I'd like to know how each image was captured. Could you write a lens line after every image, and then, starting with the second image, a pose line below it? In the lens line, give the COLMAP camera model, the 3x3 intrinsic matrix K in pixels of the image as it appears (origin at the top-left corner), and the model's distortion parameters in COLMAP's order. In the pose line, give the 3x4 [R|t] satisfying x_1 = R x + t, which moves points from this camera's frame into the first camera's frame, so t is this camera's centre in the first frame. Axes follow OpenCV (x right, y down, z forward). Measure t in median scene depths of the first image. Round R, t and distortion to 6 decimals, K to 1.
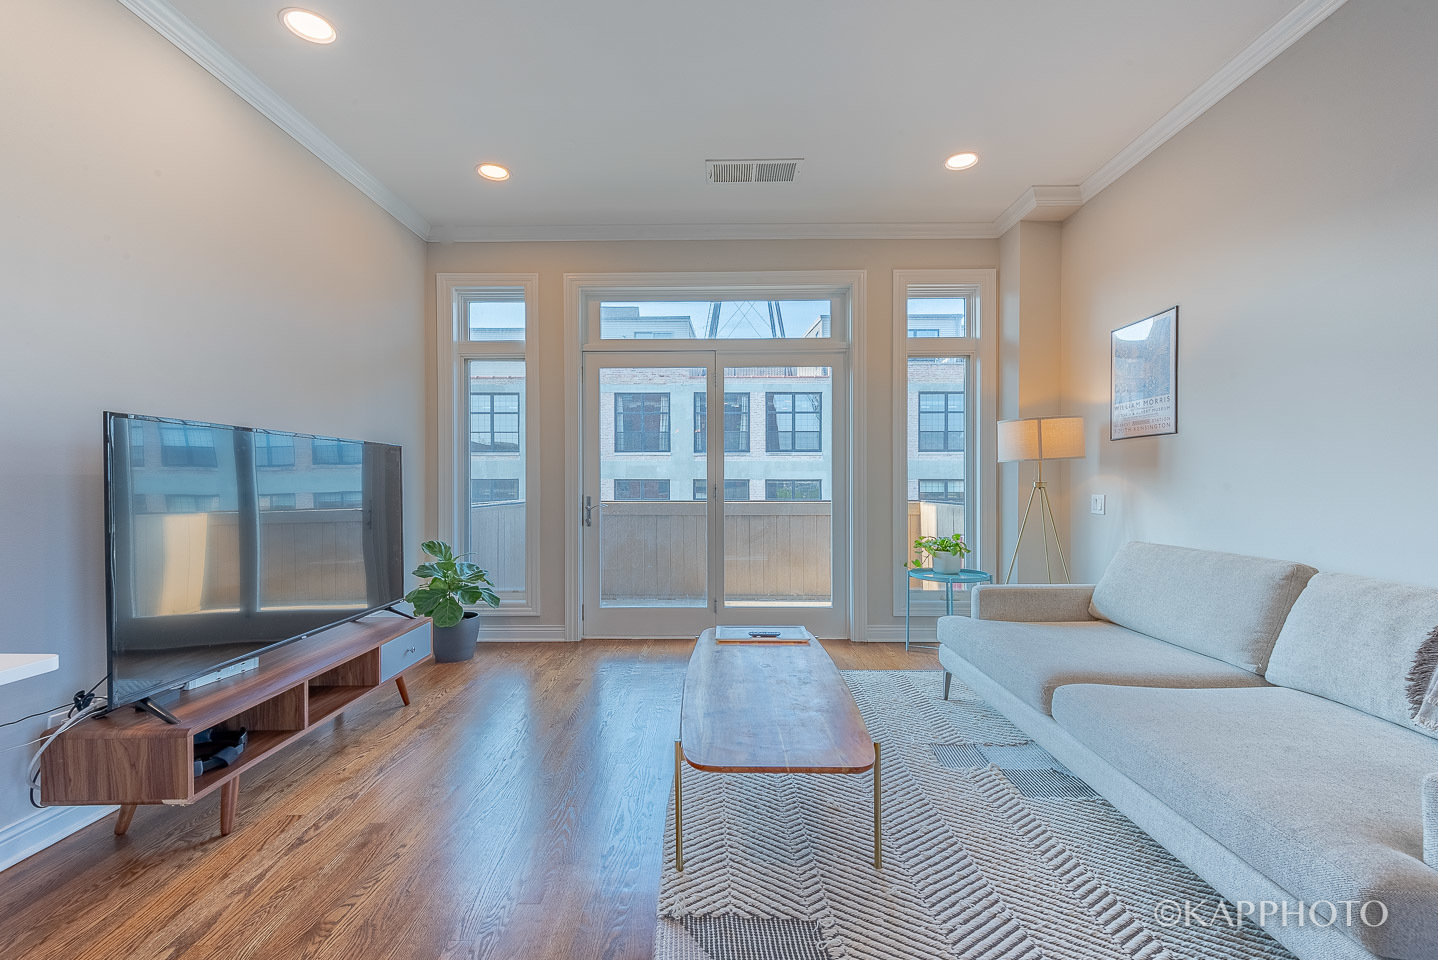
lens RADIAL K [[577.5, 0, 737.5], [0, 577.5, 481.0], [0, 0, 1]] dist [0.016214, -0.001821]
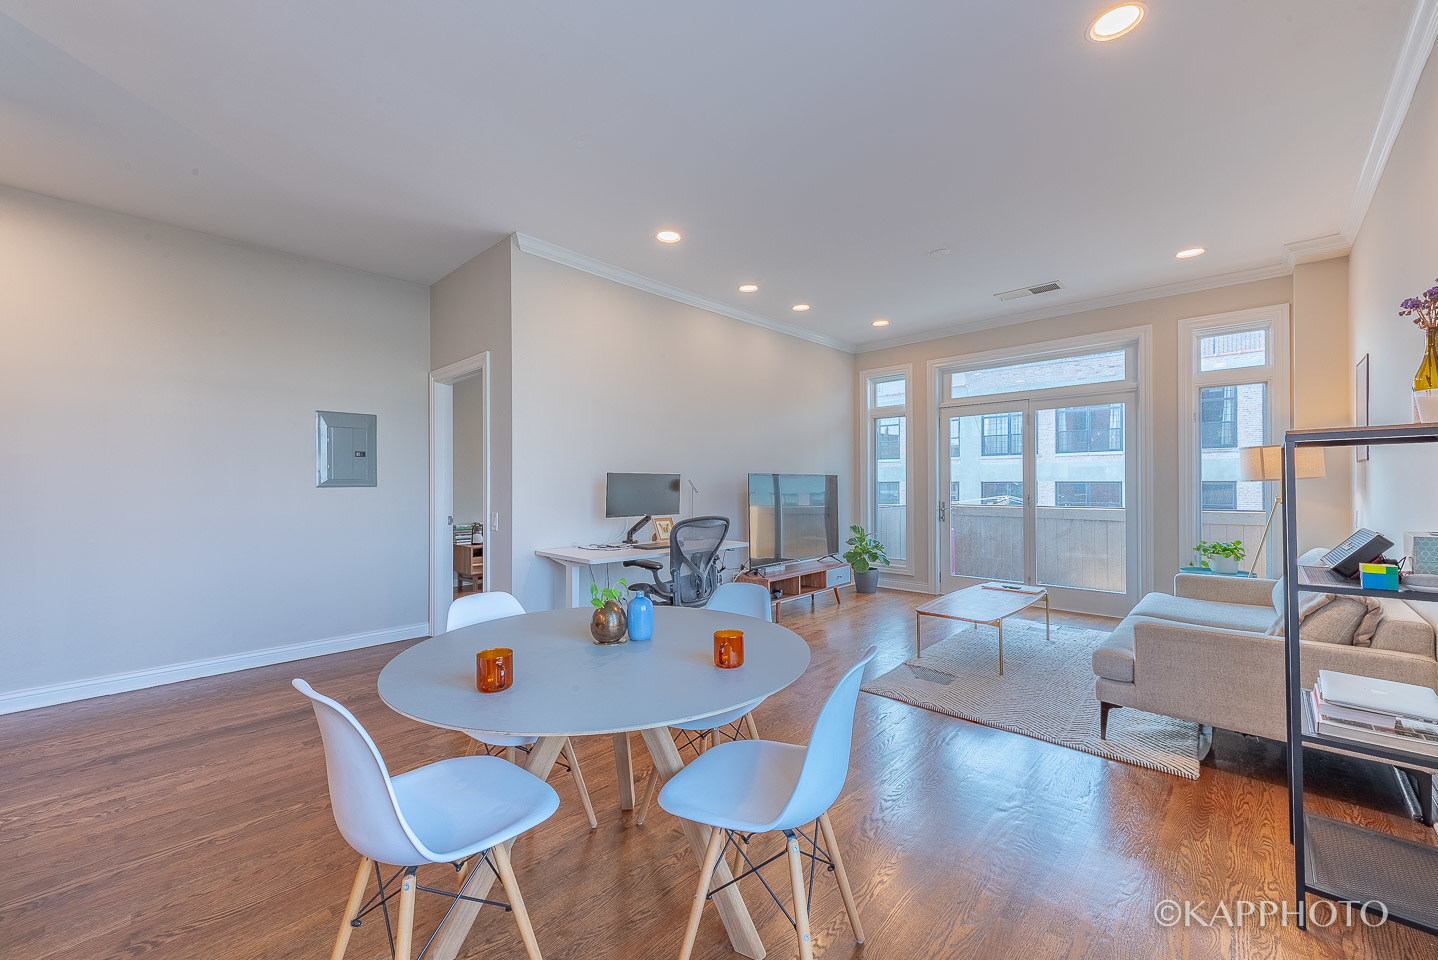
lens RADIAL K [[577.5, 0, 720.3], [0, 577.5, 482.1], [0, 0, 1]] dist [0.016214, -0.001821]
pose [[0.724501, -0.003810, -0.689263, 0.395780], [0.004978, 0.999988, -0.000295, -0.029857], [0.689255, -0.003218, 0.724511, -0.565602]]
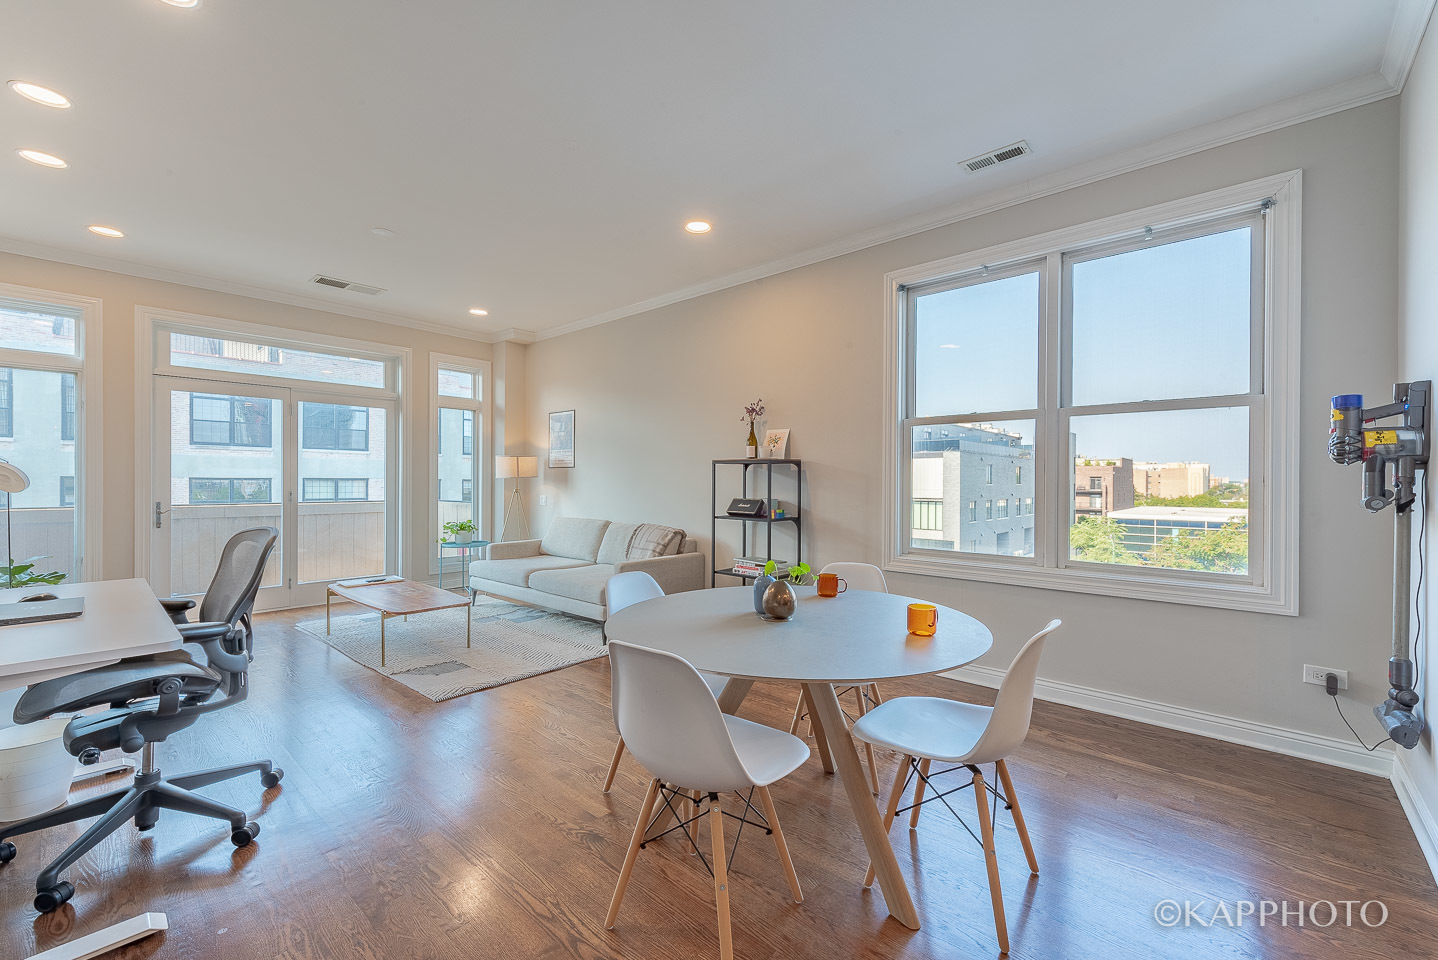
lens RADIAL K [[577.5, 0, 690.2], [0, 577.5, 487.4], [0, 0, 1]] dist [0.016214, -0.001821]
pose [[0.697270, -0.004255, 0.716796, -0.361745], [-0.006197, 0.999909, 0.011963, -0.023888], [-0.716782, -0.012784, 0.697180, -0.597329]]
